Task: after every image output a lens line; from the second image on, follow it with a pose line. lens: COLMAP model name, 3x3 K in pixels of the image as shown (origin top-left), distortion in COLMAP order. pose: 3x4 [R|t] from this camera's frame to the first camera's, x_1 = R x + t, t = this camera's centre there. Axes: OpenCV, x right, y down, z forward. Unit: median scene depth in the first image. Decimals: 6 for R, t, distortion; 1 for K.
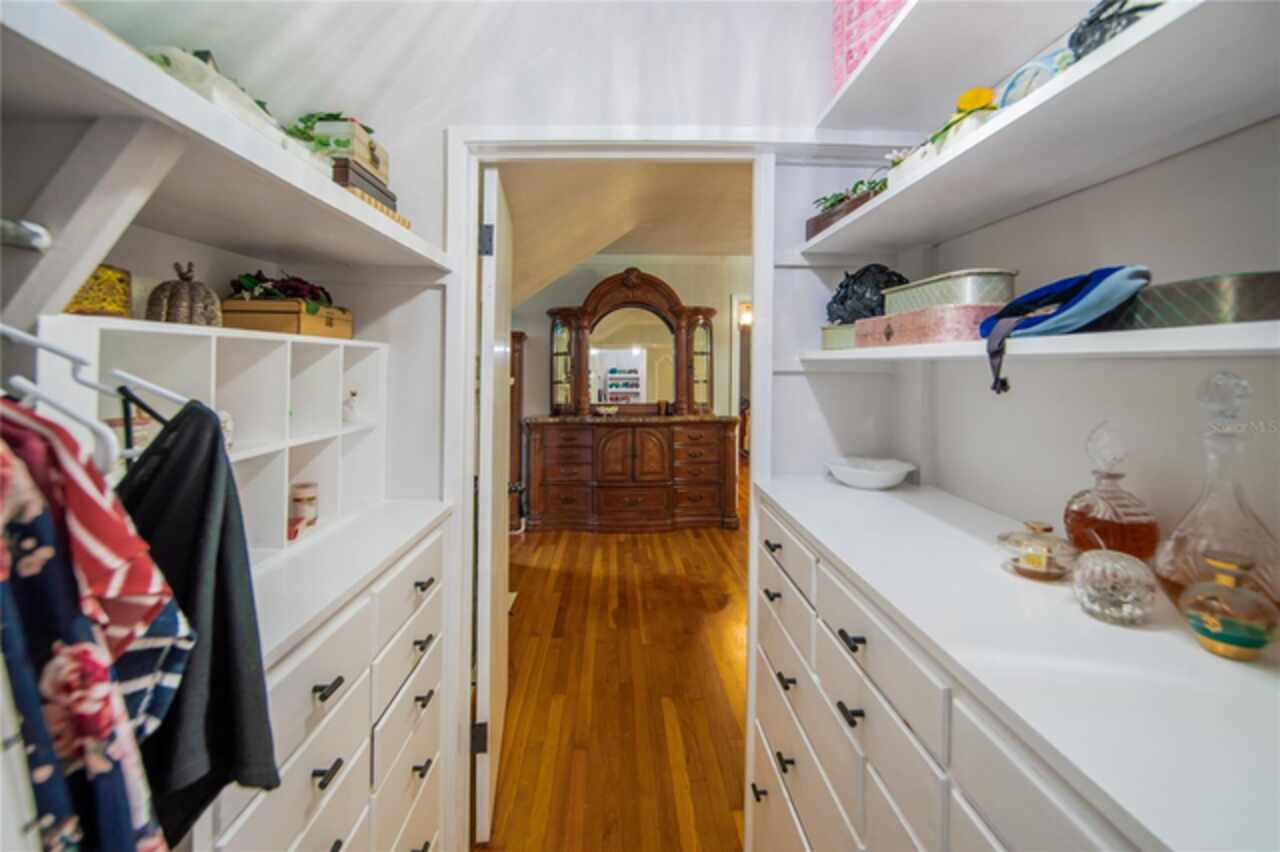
lens RADIAL K [[577.0, 0, 639.2], [0, 577.0, 364.5], [0, 0, 1]] dist [-0.034134, 0.006399]
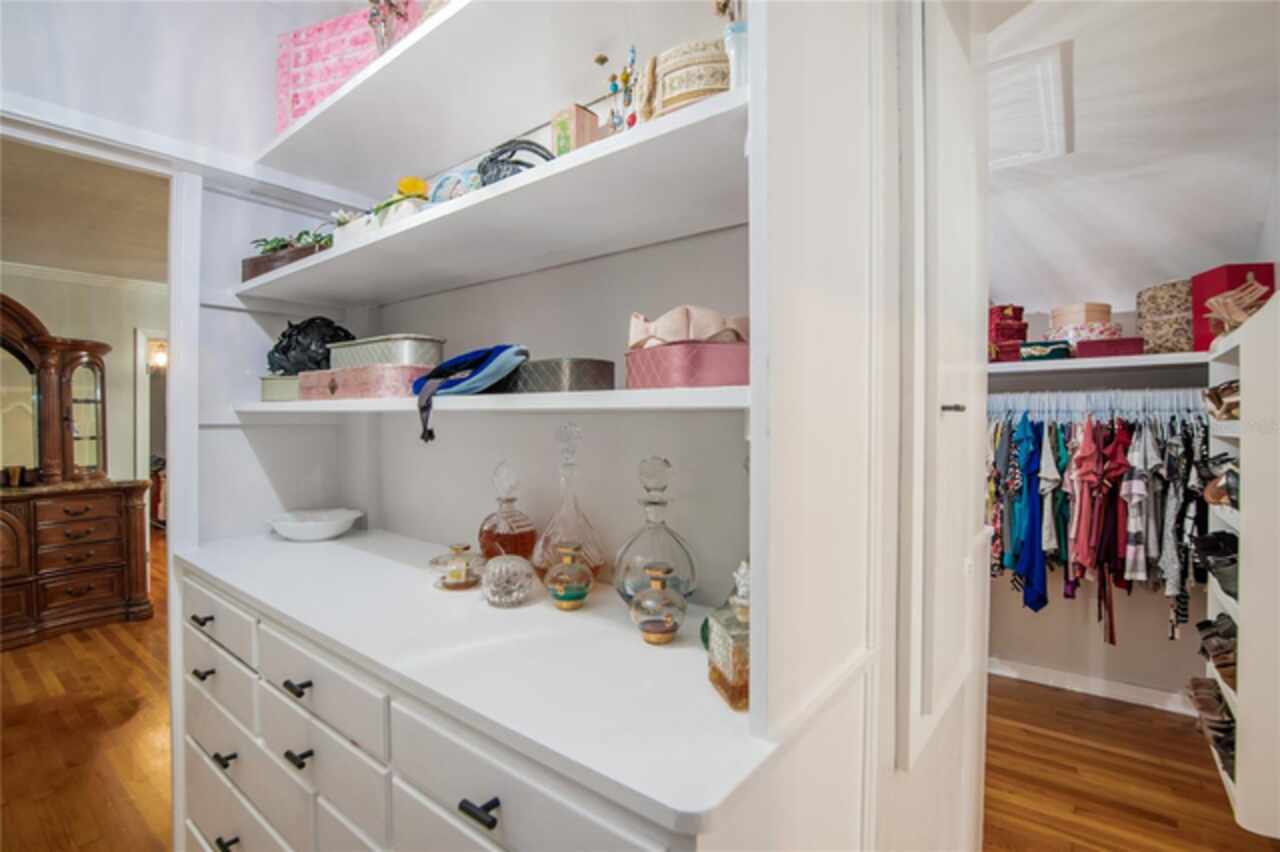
lens RADIAL K [[577.0, 0, 649.7], [0, 577.0, 425.3], [0, 0, 1]] dist [-0.034134, 0.006399]
pose [[0.622318, -0.012646, 0.782662, -0.016659], [-0.002620, 0.999830, 0.018238, -0.005100], [-0.782760, -0.013400, 0.622179, -0.084599]]
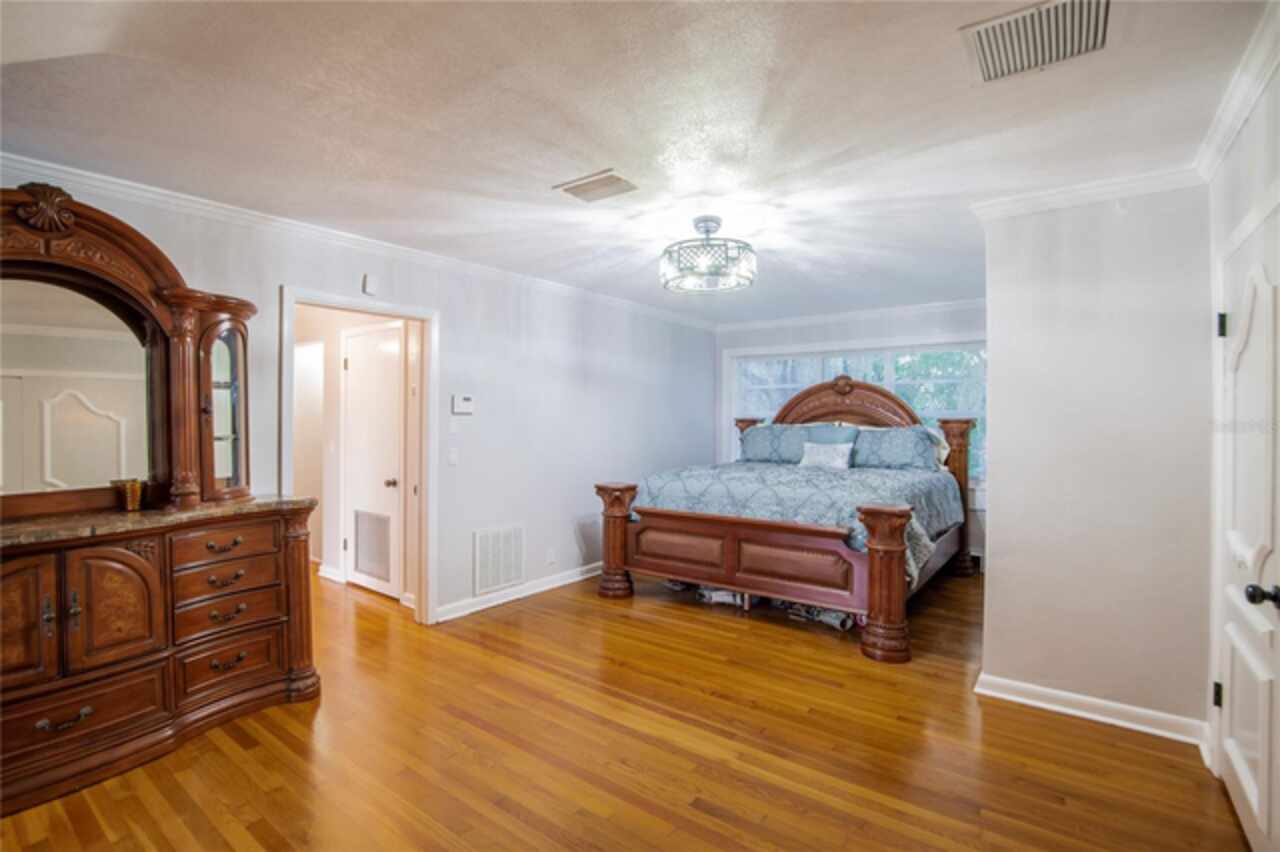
lens RADIAL K [[577.0, 0, 646.2], [0, 577.0, 414.4], [0, 0, 1]] dist [-0.034134, 0.006399]
pose [[0.619542, -0.009893, 0.784901, -0.113630], [-0.001503, 0.999904, 0.013789, -0.000183], [-0.784962, -0.009722, 0.619468, 0.678593]]
